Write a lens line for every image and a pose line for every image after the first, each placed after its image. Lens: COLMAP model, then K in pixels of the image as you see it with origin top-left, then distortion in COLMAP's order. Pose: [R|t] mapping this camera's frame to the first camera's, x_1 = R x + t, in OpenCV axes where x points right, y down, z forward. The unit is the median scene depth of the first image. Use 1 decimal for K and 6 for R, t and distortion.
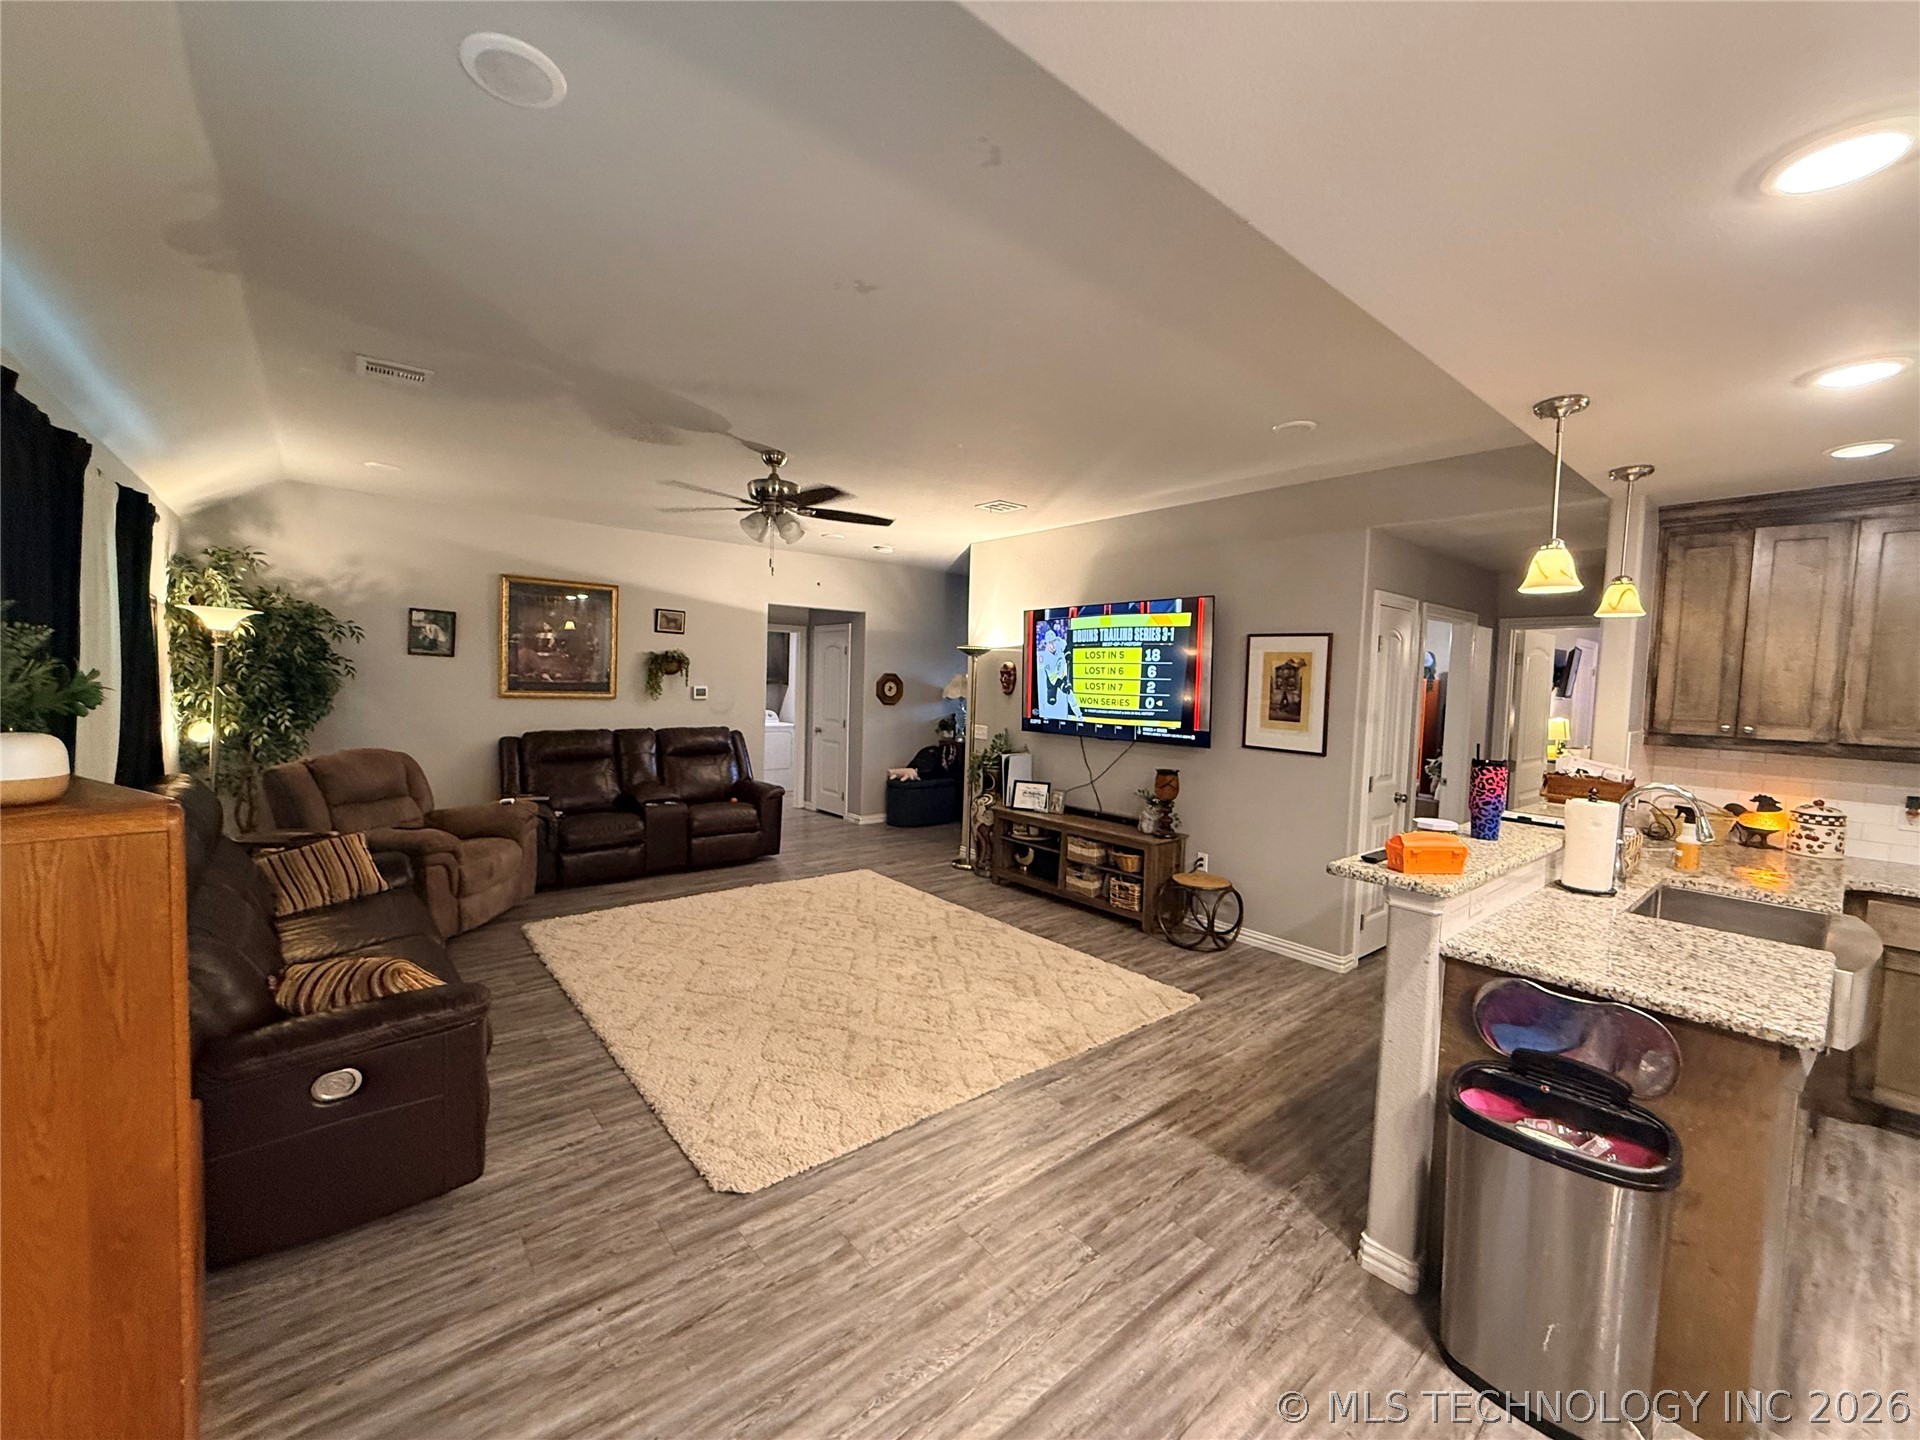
lens RADIAL K [[766.2, 0, 954.8], [0, 766.2, 717.5], [0, 0, 1]] dist [-0.000187, -0.000094]
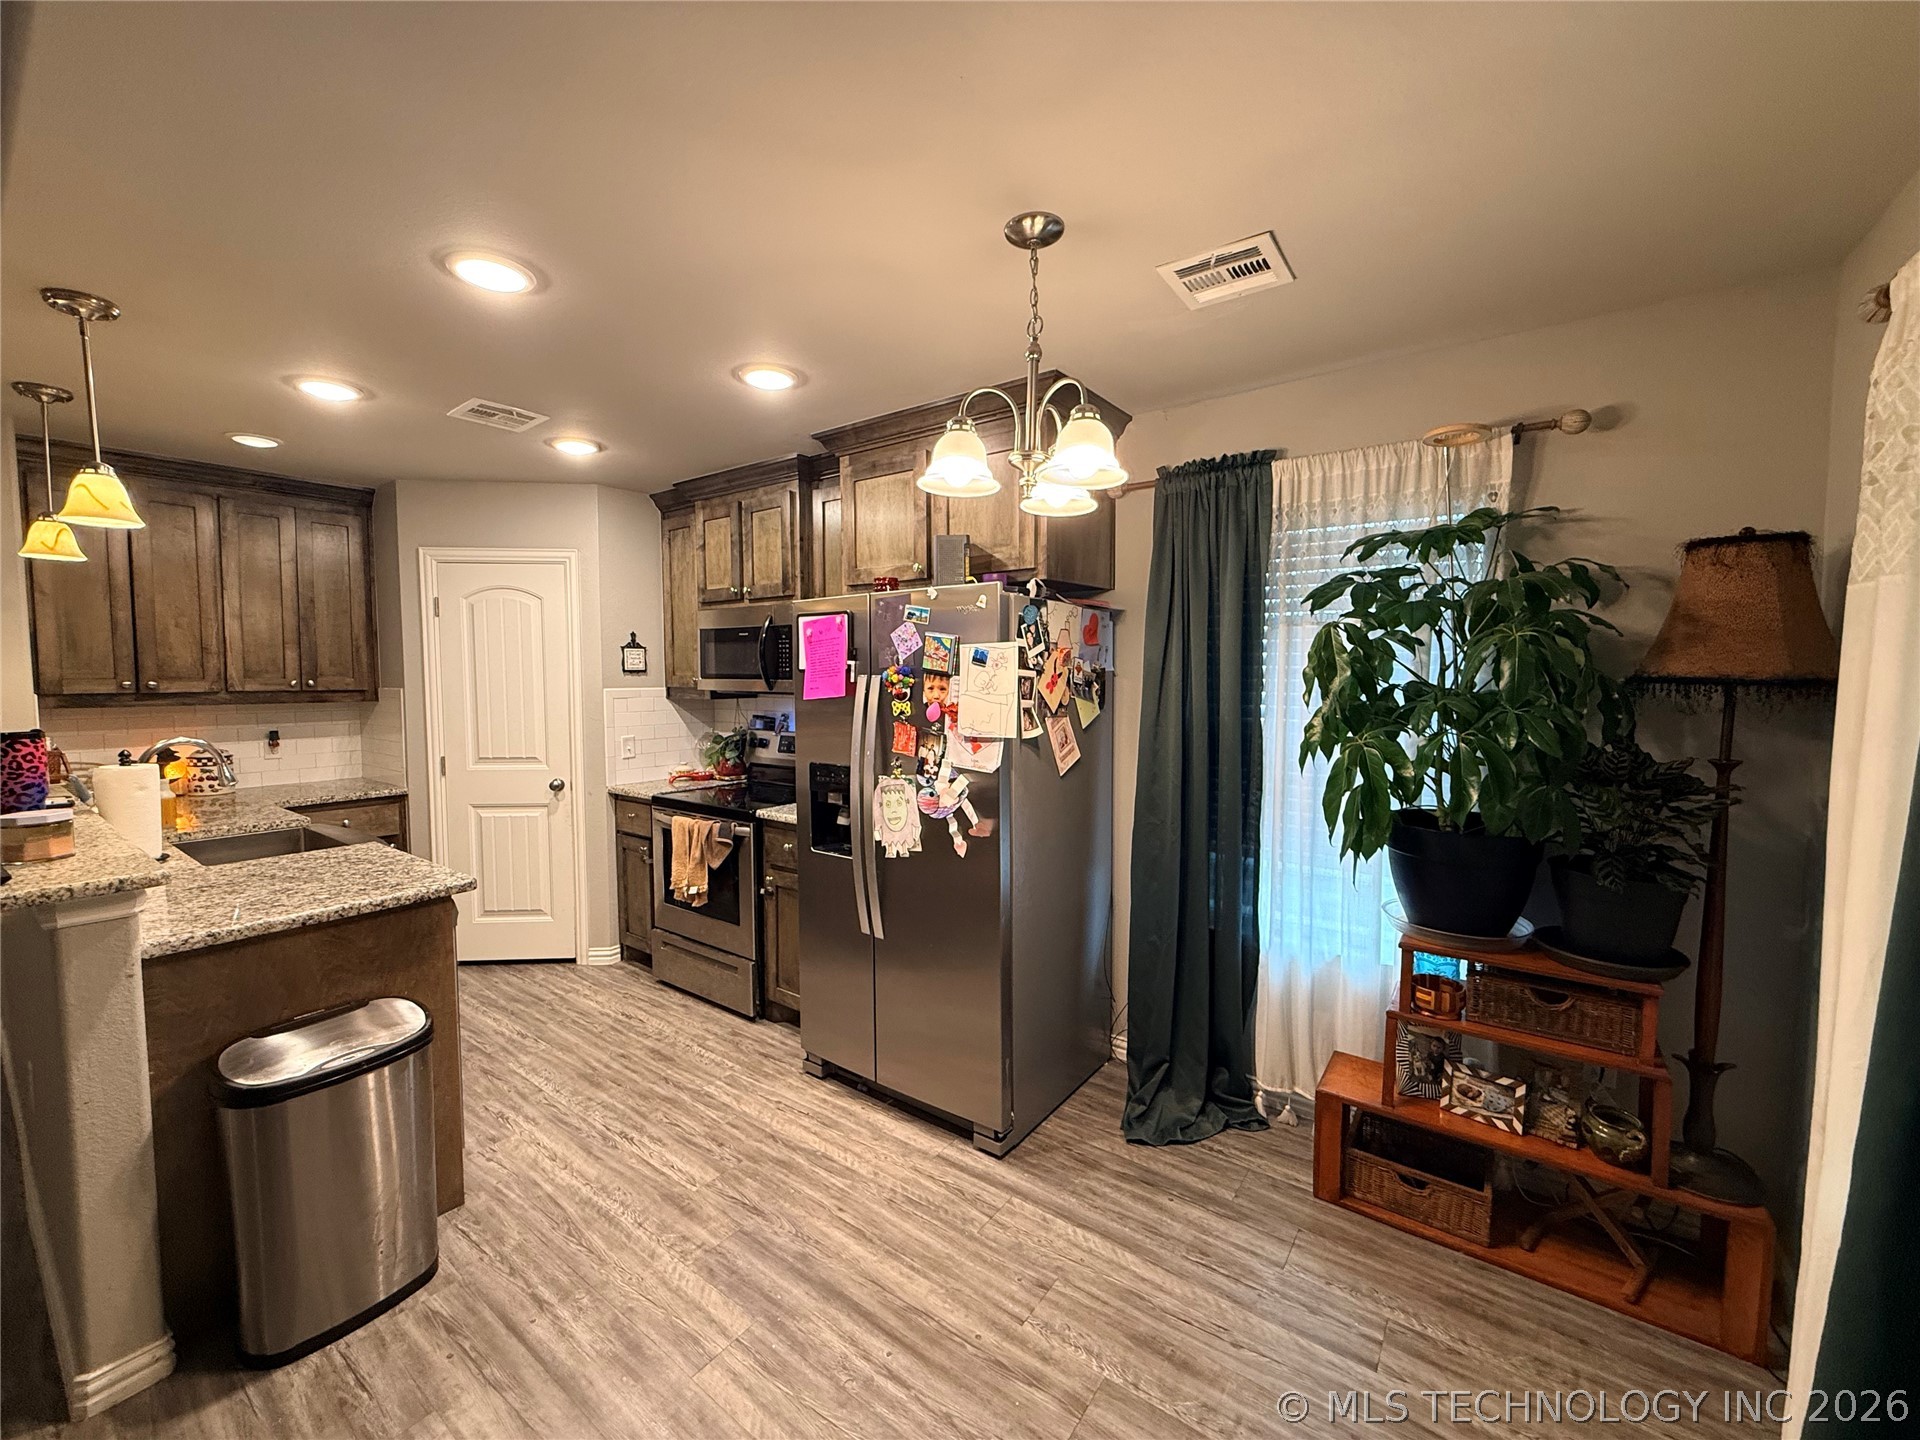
lens RADIAL K [[766.2, 0, 954.8], [0, 766.2, 717.5], [0, 0, 1]] dist [-0.000187, -0.000094]
pose [[-0.235289, -0.088531, 0.967885, -0.164504], [0.045515, 0.993747, 0.101961, 0.003556], [-0.970859, 0.068044, -0.229788, 0.158533]]
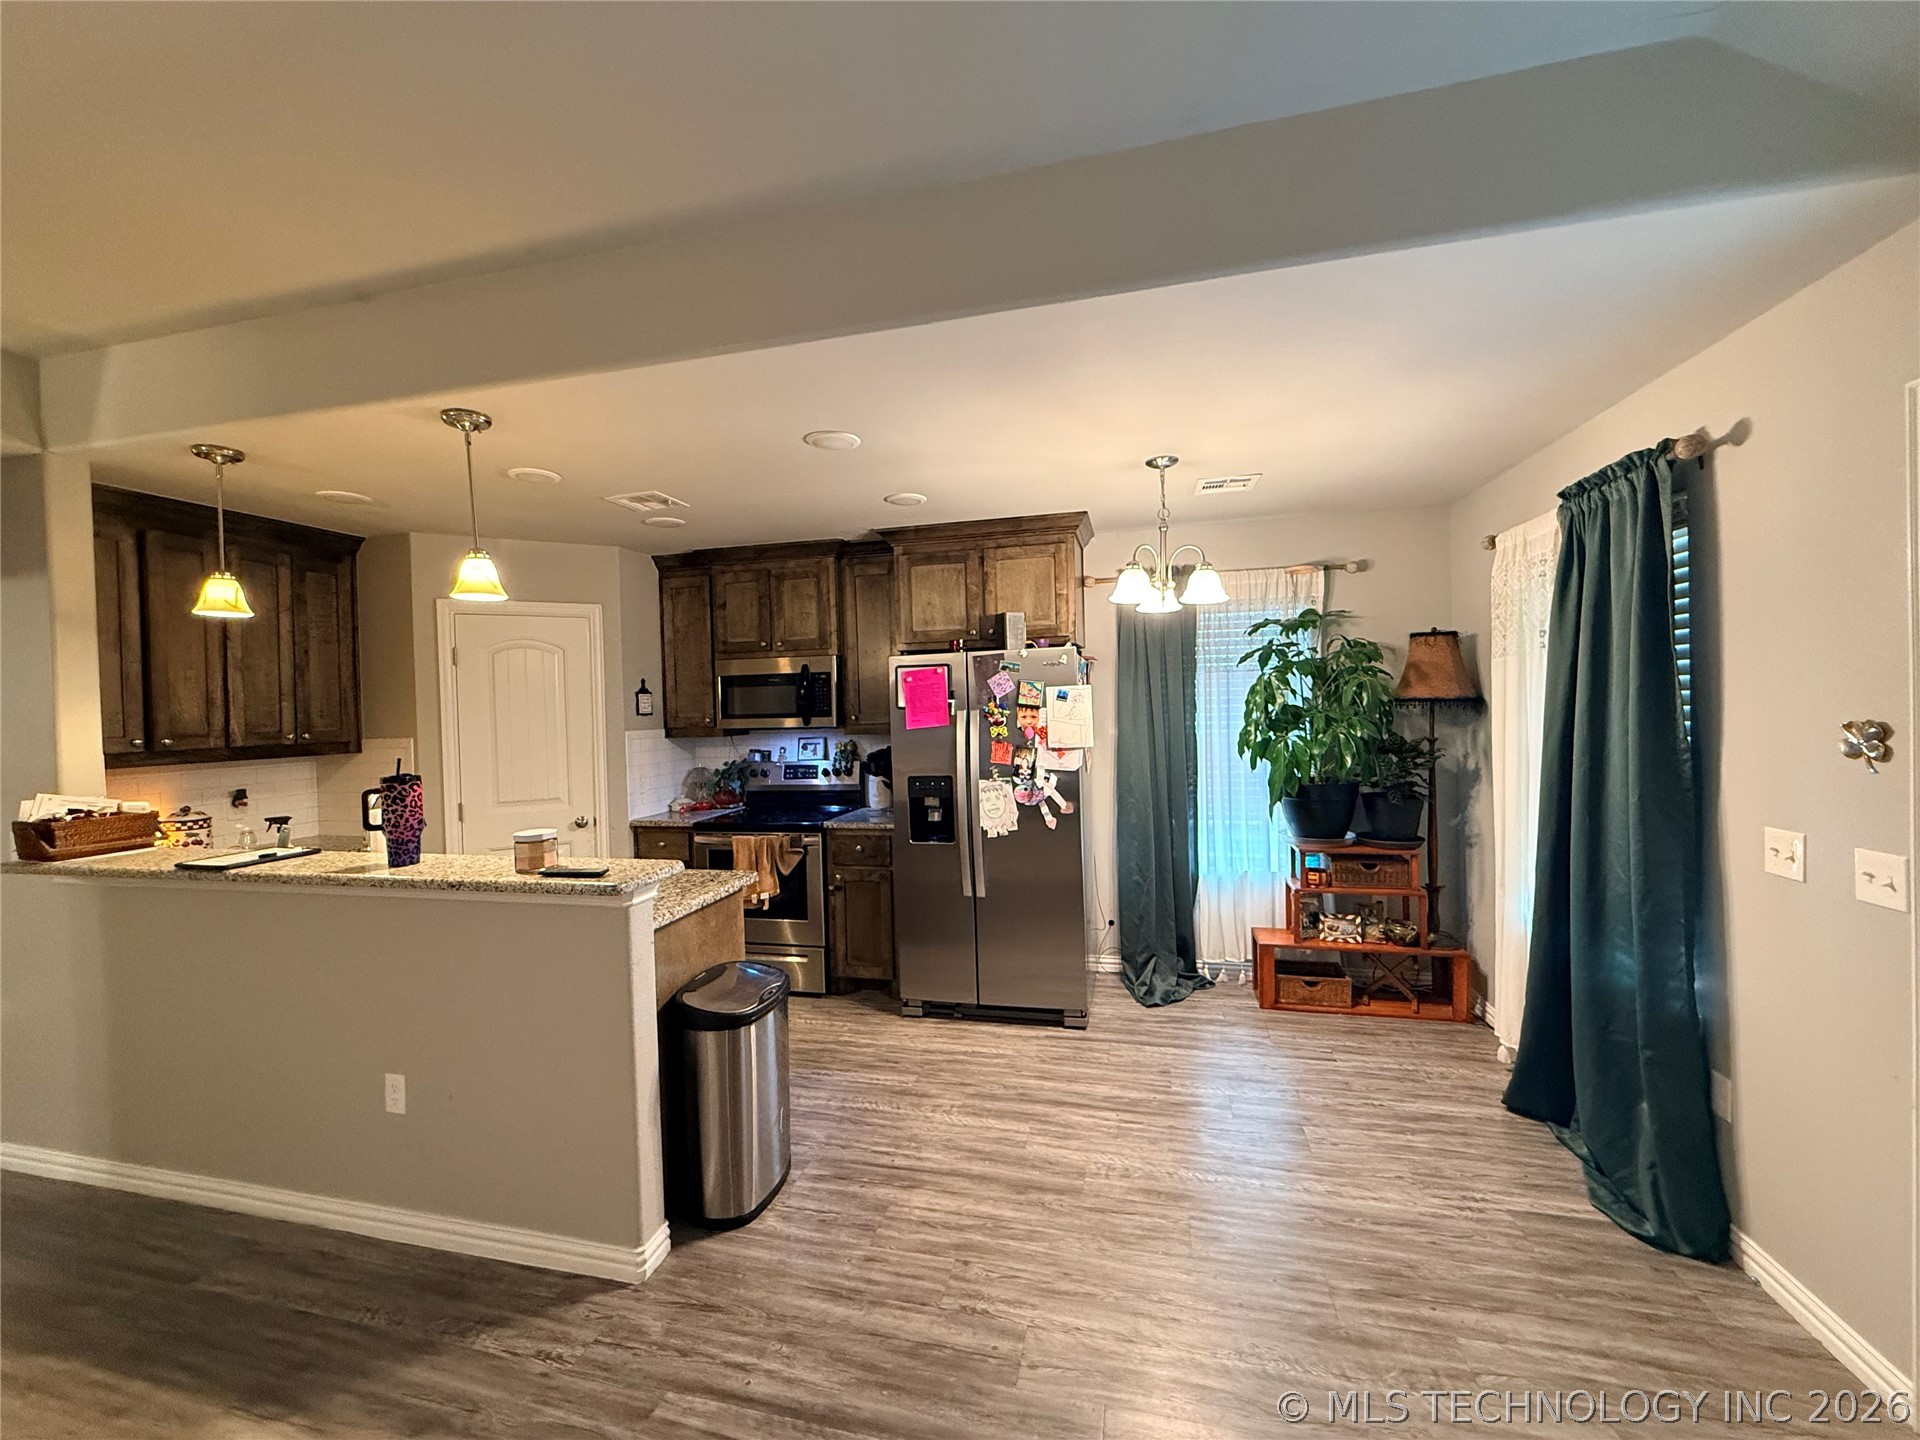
lens RADIAL K [[766.2, 0, 954.8], [0, 766.2, 717.5], [0, 0, 1]] dist [-0.000187, -0.000094]
pose [[-0.591883, -0.029876, 0.805470, -0.241996], [0.051033, 0.995919, 0.074441, -0.027617], [-0.804407, 0.085166, -0.587942, 0.612957]]
